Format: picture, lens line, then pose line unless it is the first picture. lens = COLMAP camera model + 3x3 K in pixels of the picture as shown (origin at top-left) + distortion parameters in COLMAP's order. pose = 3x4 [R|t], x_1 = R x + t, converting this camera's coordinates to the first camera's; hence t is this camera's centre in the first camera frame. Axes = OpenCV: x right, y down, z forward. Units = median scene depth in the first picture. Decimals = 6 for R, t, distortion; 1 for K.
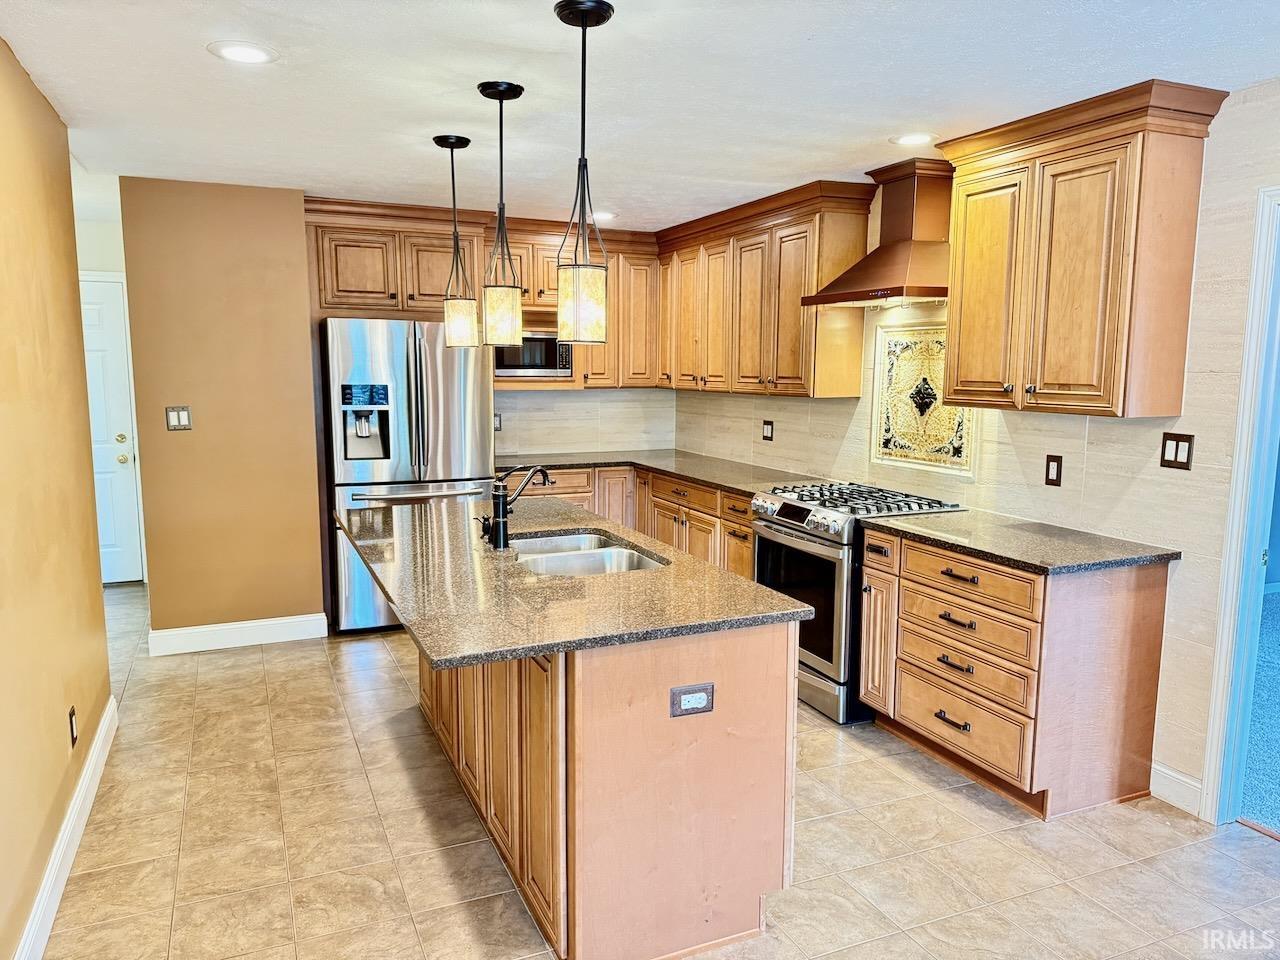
lens RADIAL K [[883.9, 0, 631.0], [0, 883.9, 481.5], [0, 0, 1]] dist [0.166338, -0.397262]
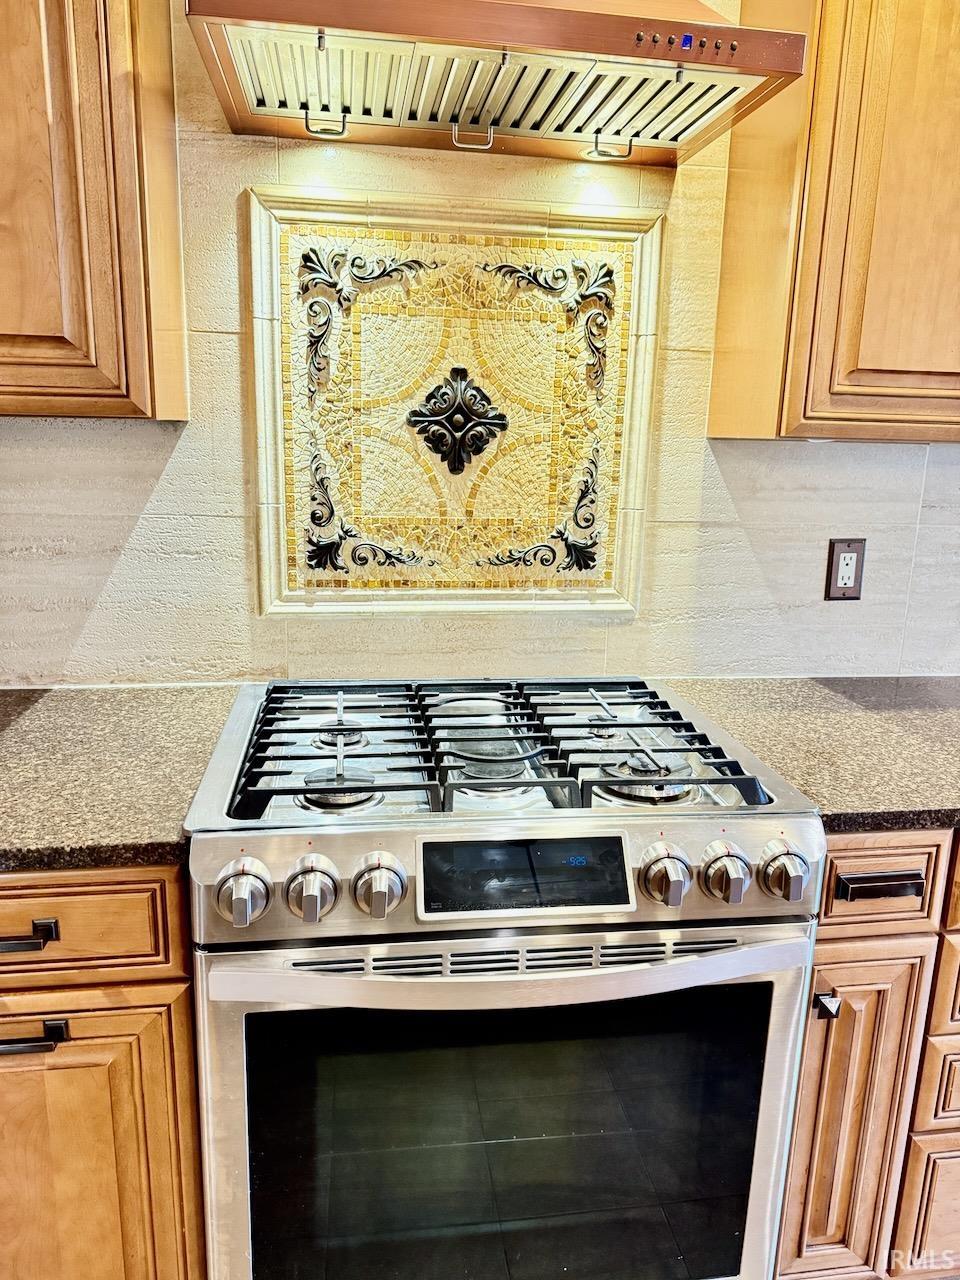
lens RADIAL K [[893.3, 0, 480.0], [0, 893.3, 640.0], [0, 0, 1]] dist [0.075036, -0.083299]
pose [[0.262798, -0.219226, 0.939615, -0.044396], [0.104260, 0.974595, 0.198227, -0.077357], [-0.959201, 0.045870, 0.278978, 0.875651]]
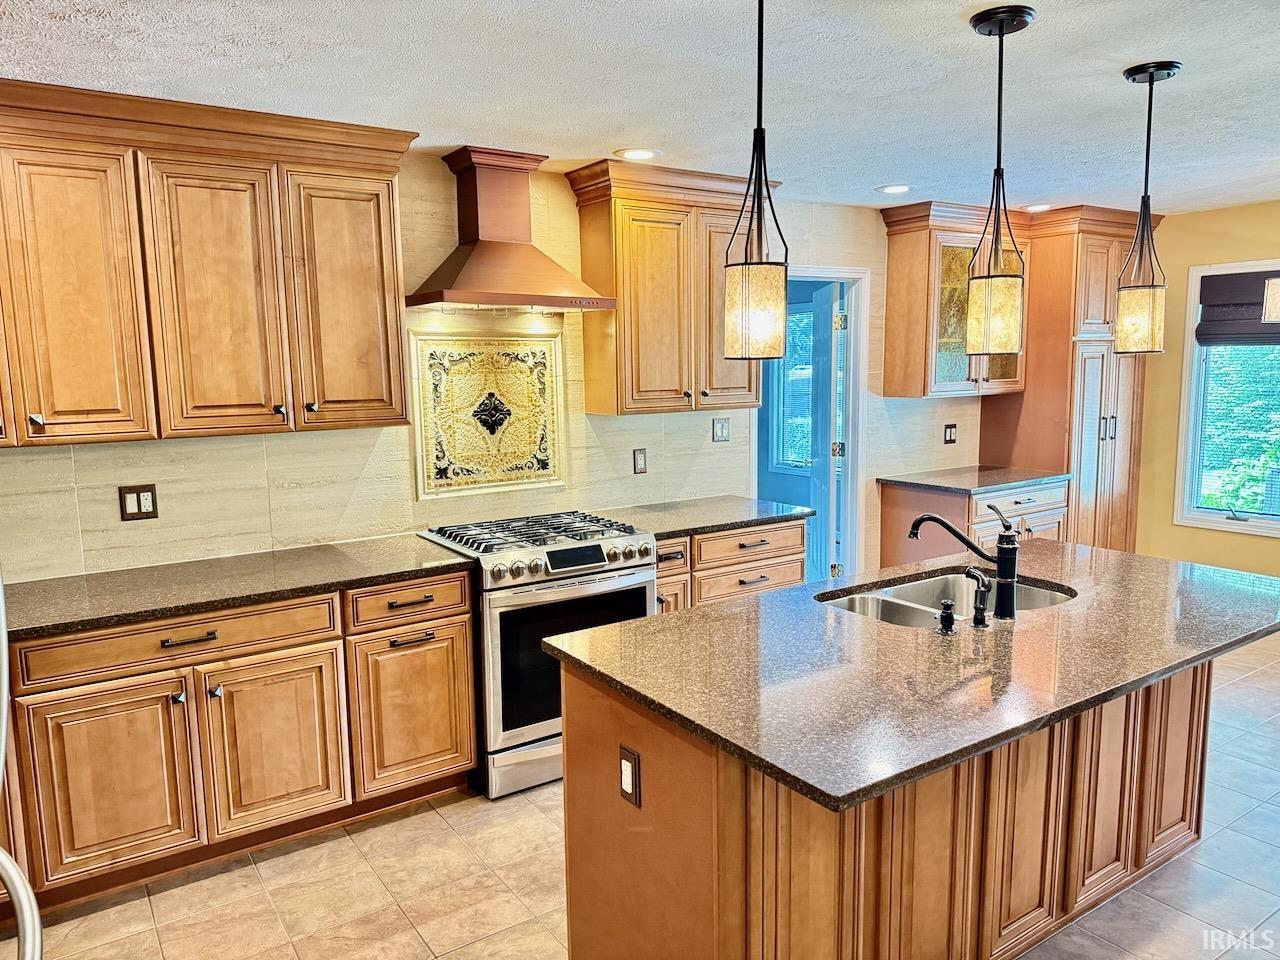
lens RADIAL K [[889.0, 0, 647.9], [0, 889.0, 485.1], [0, 0, 1]] dist [0.064326, -0.060354]
pose [[-0.188818, -0.137453, 0.972345, -0.589207], [0.144183, 0.975545, 0.165904, -0.148724], [-0.971370, 0.171522, -0.164382, 0.990898]]
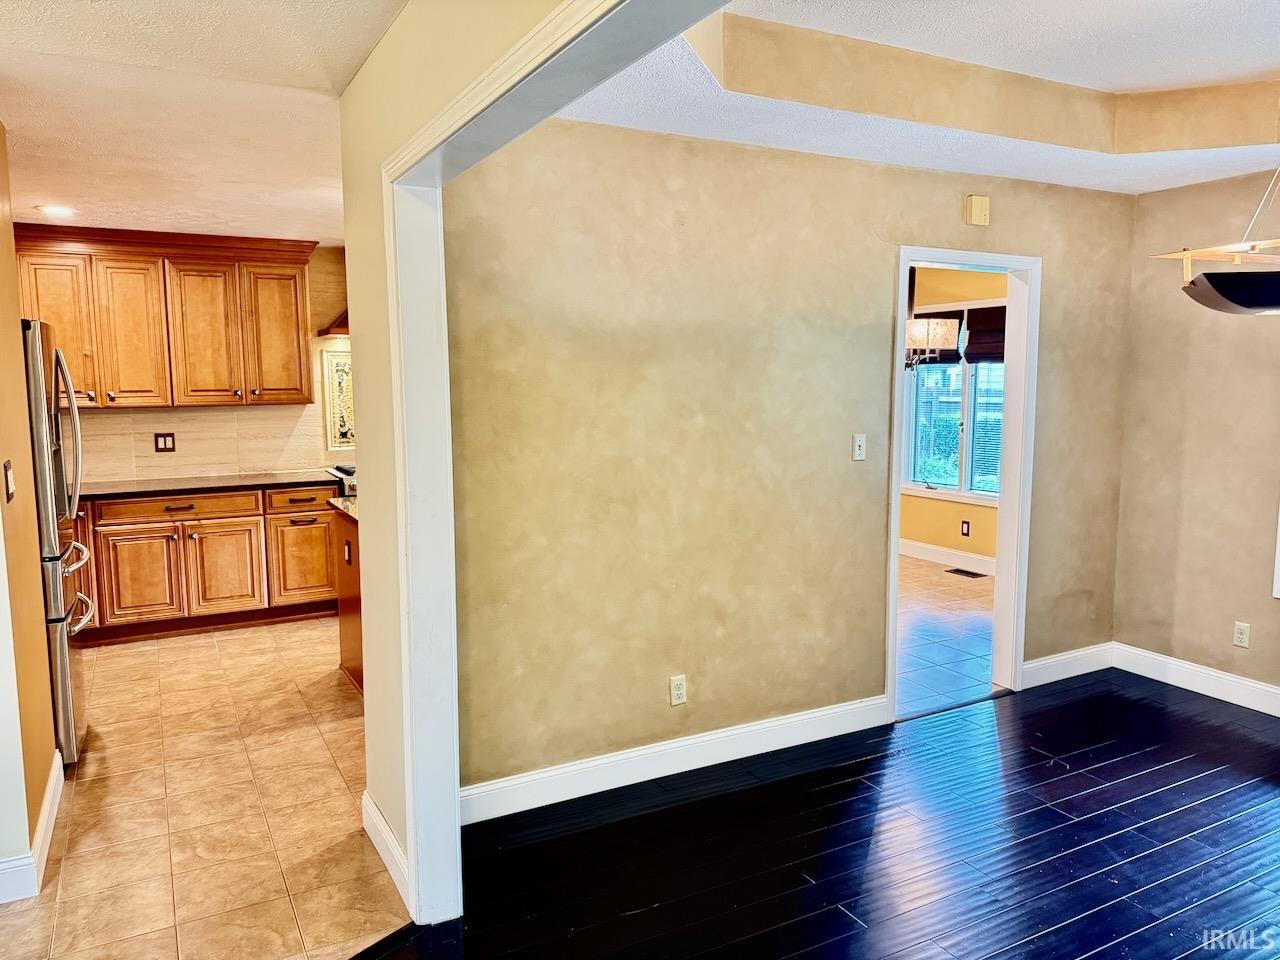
lens RADIAL K [[893.3, 0, 636.4], [0, 893.3, 480.0], [0, 0, 1]] dist [0.075036, -0.083299]
pose [[-0.082009, -0.120799, 0.989284, -1.207643], [0.136179, 0.981959, 0.131194, -0.099726], [-0.987284, 0.145479, -0.064079, 0.672884]]
